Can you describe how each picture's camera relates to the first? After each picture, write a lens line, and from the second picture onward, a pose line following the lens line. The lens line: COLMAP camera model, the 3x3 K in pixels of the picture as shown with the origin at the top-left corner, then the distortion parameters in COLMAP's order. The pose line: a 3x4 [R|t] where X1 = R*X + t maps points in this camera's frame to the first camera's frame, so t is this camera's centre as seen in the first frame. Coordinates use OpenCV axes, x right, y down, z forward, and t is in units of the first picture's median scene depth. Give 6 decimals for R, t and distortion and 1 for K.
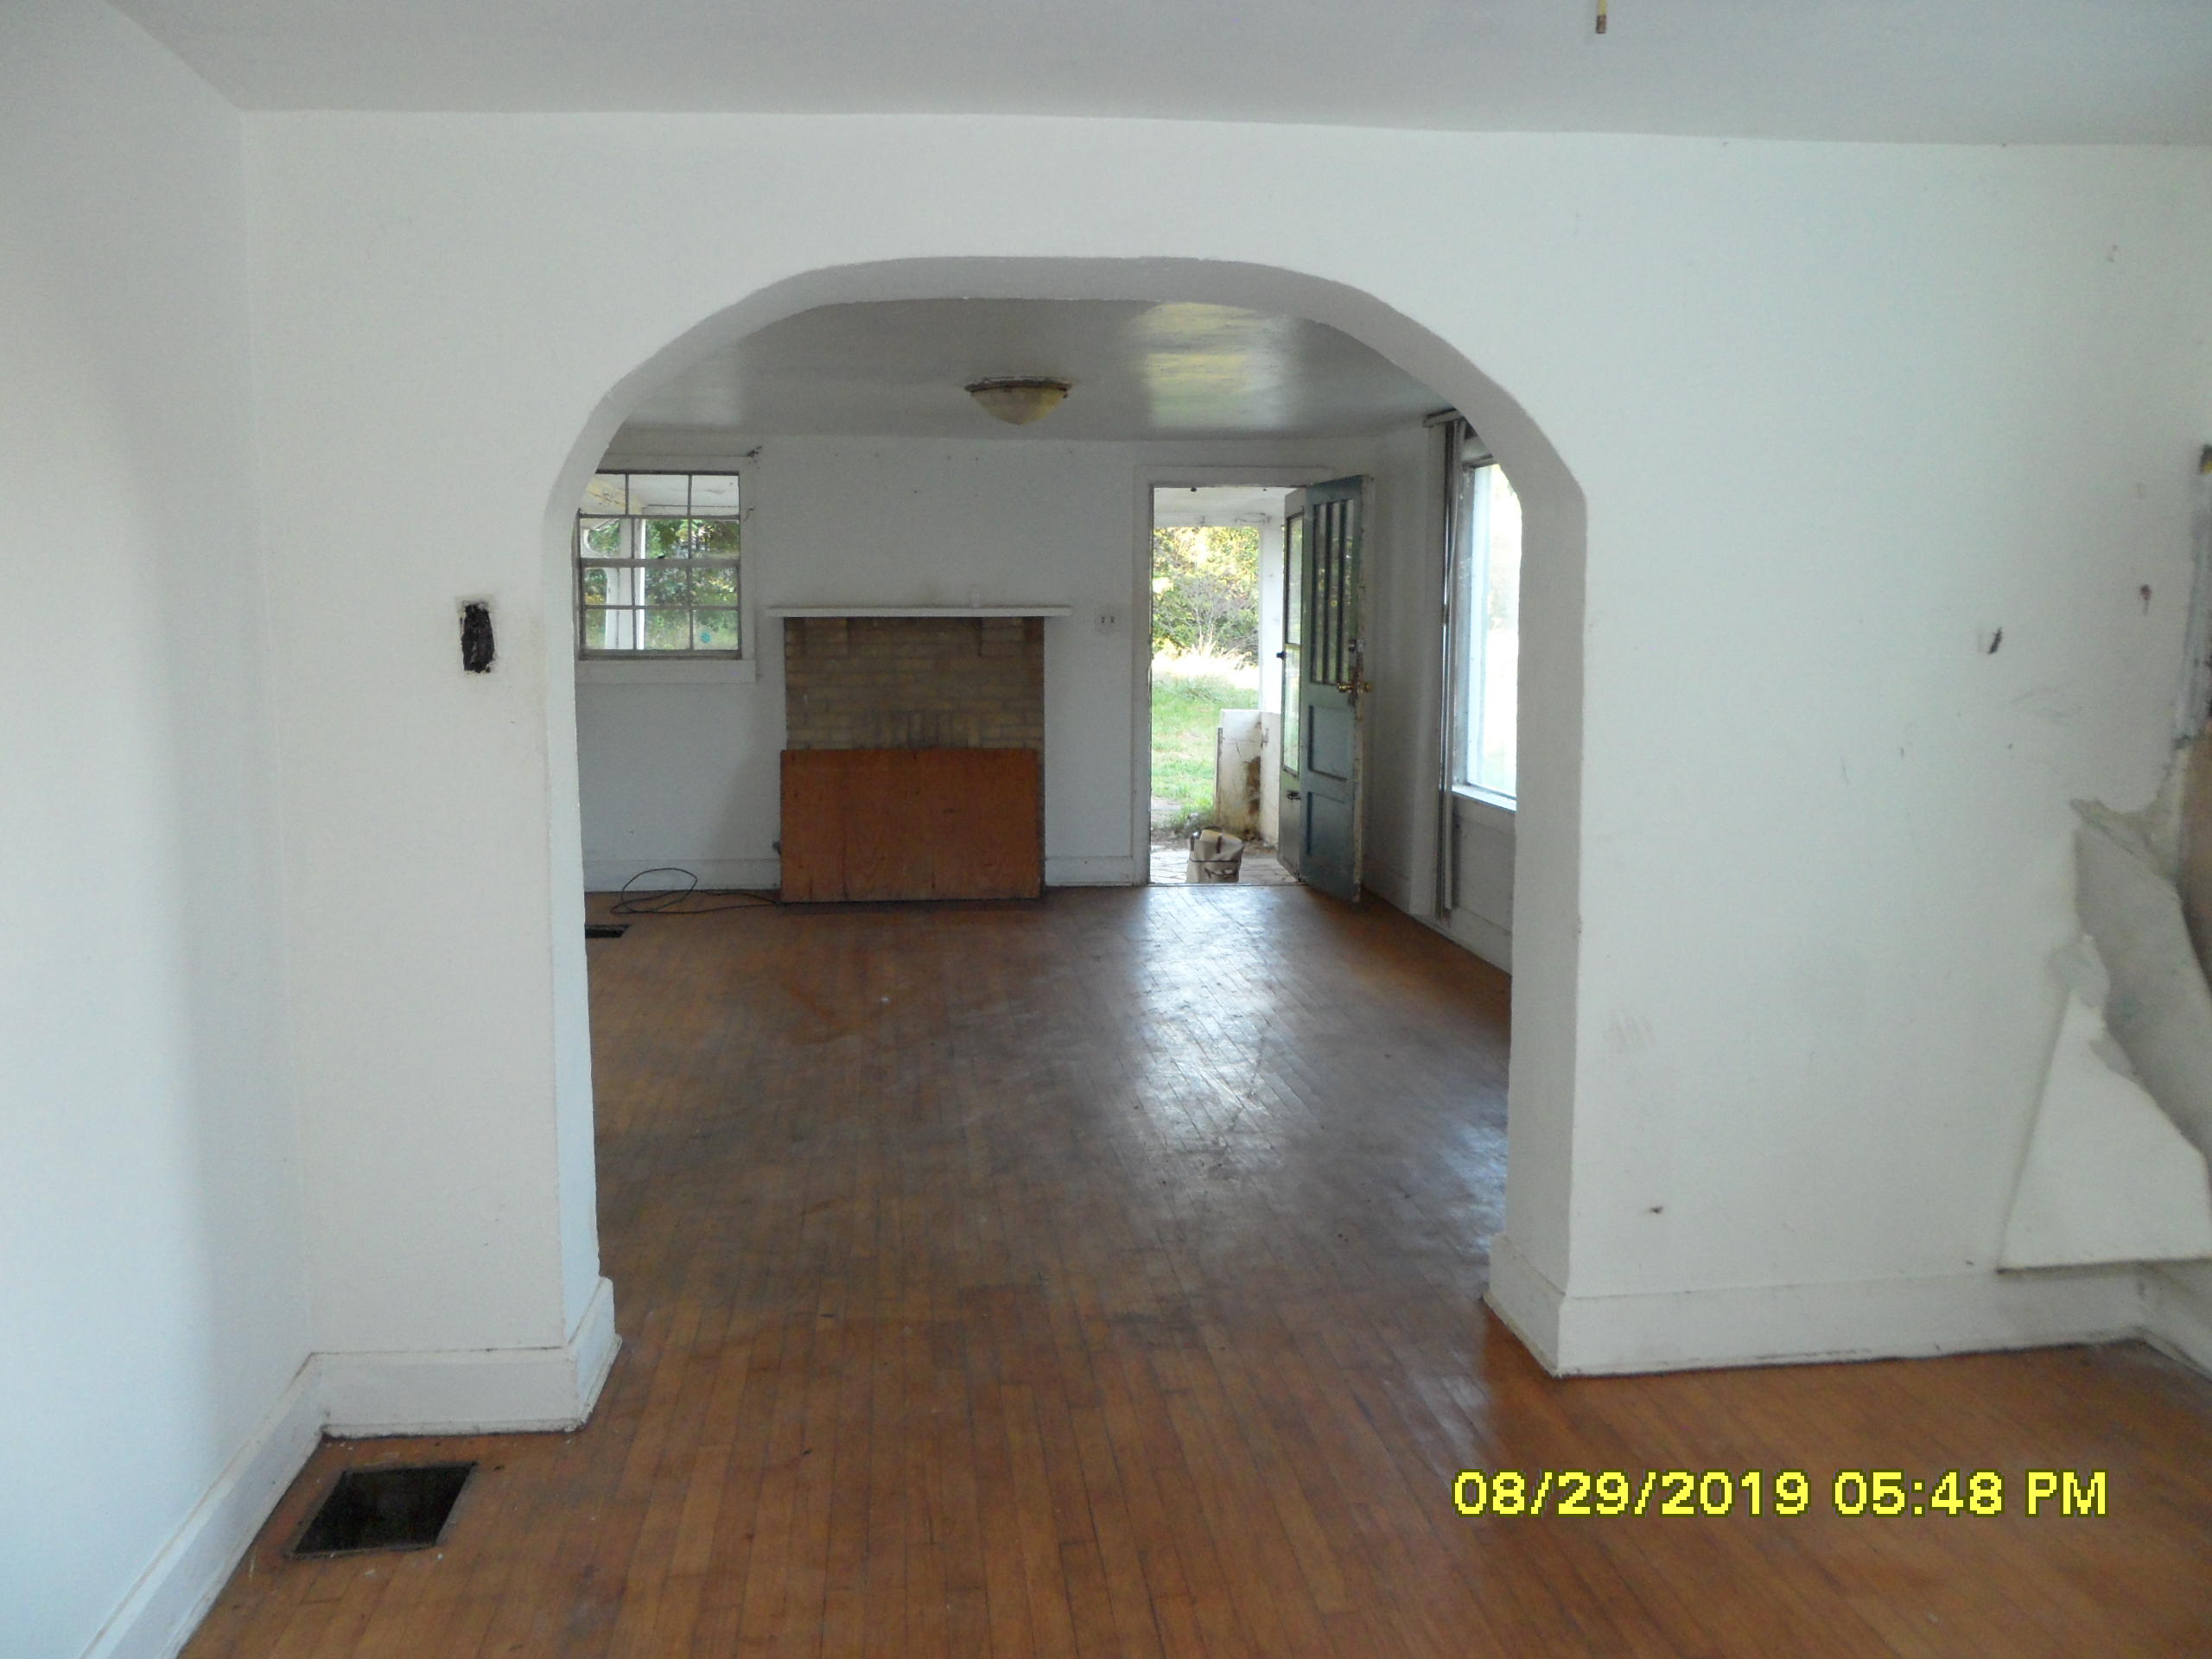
lens RADIAL K [[1826.7, 0, 1105.8], [0, 1826.7, 814.9], [0, 0, 1]] dist [-0.023145, 0.026920]
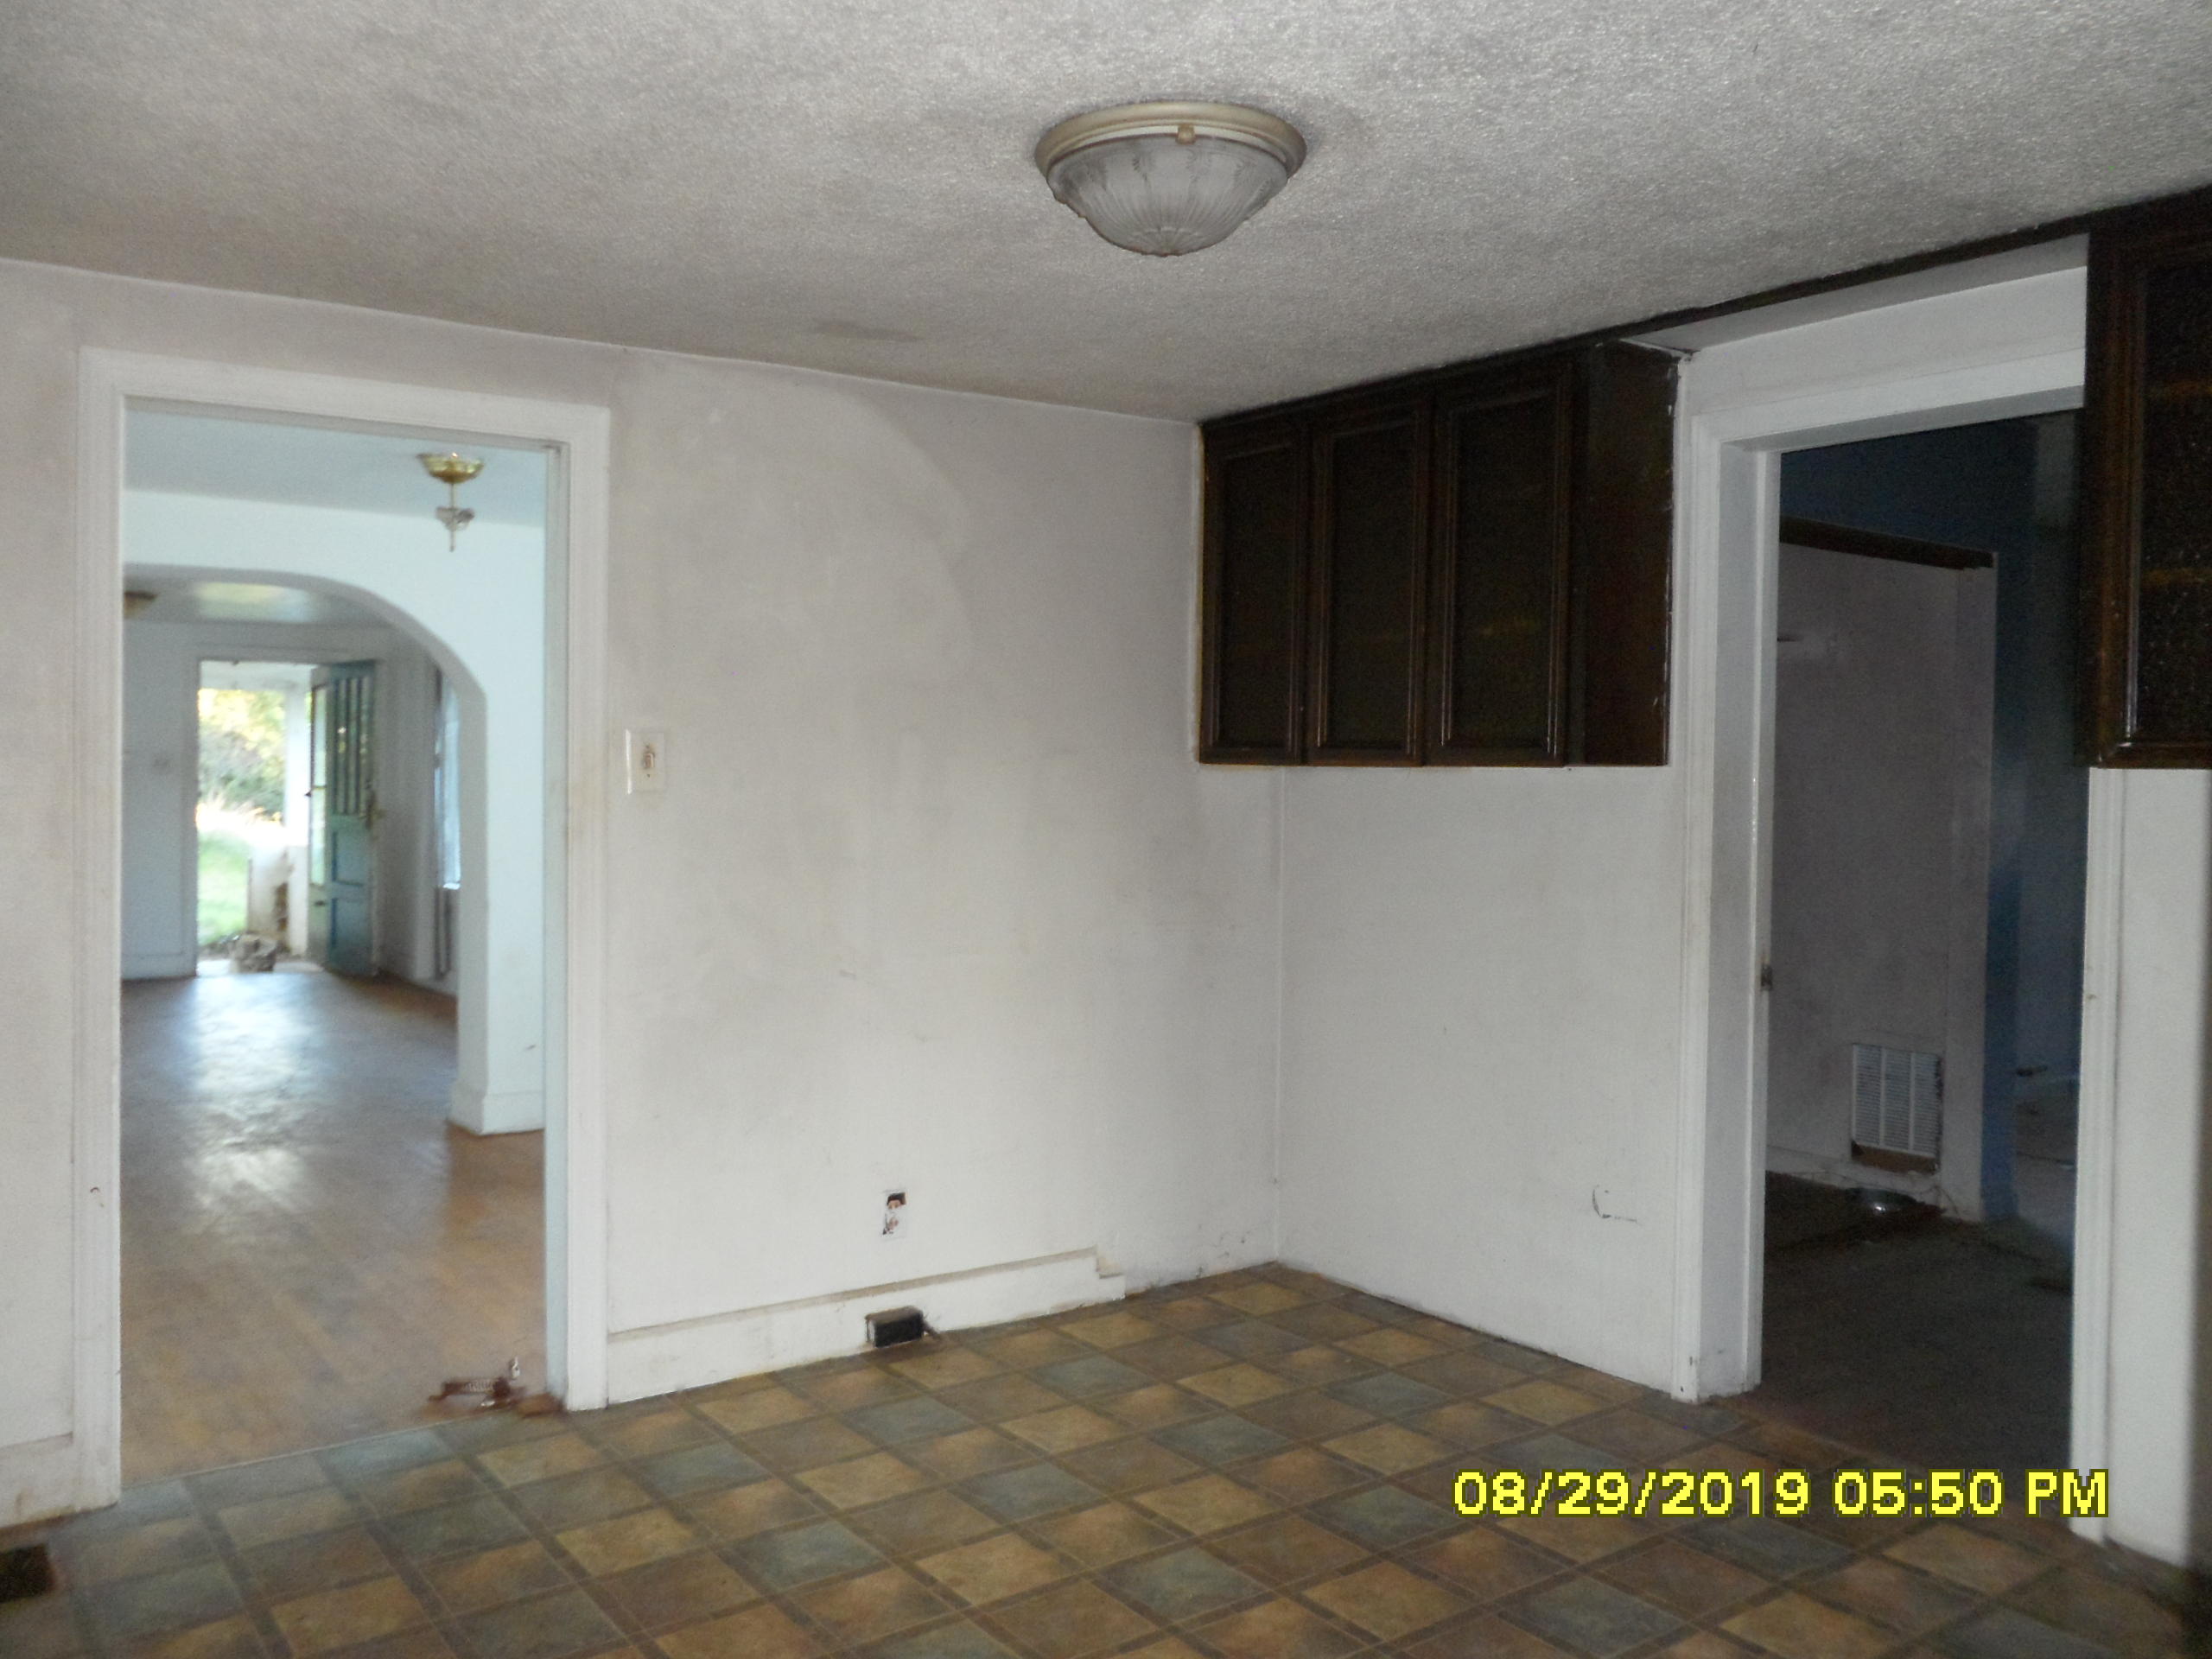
lens RADIAL K [[1826.7, 0, 1105.8], [0, 1826.7, 814.9], [0, 0, 1]] dist [-0.023145, 0.026920]
pose [[0.871395, 0.000819, 0.490581, -0.044593], [0.051869, 0.994240, -0.093793, 0.077947], [-0.487832, 0.107176, 0.866333, -0.388037]]
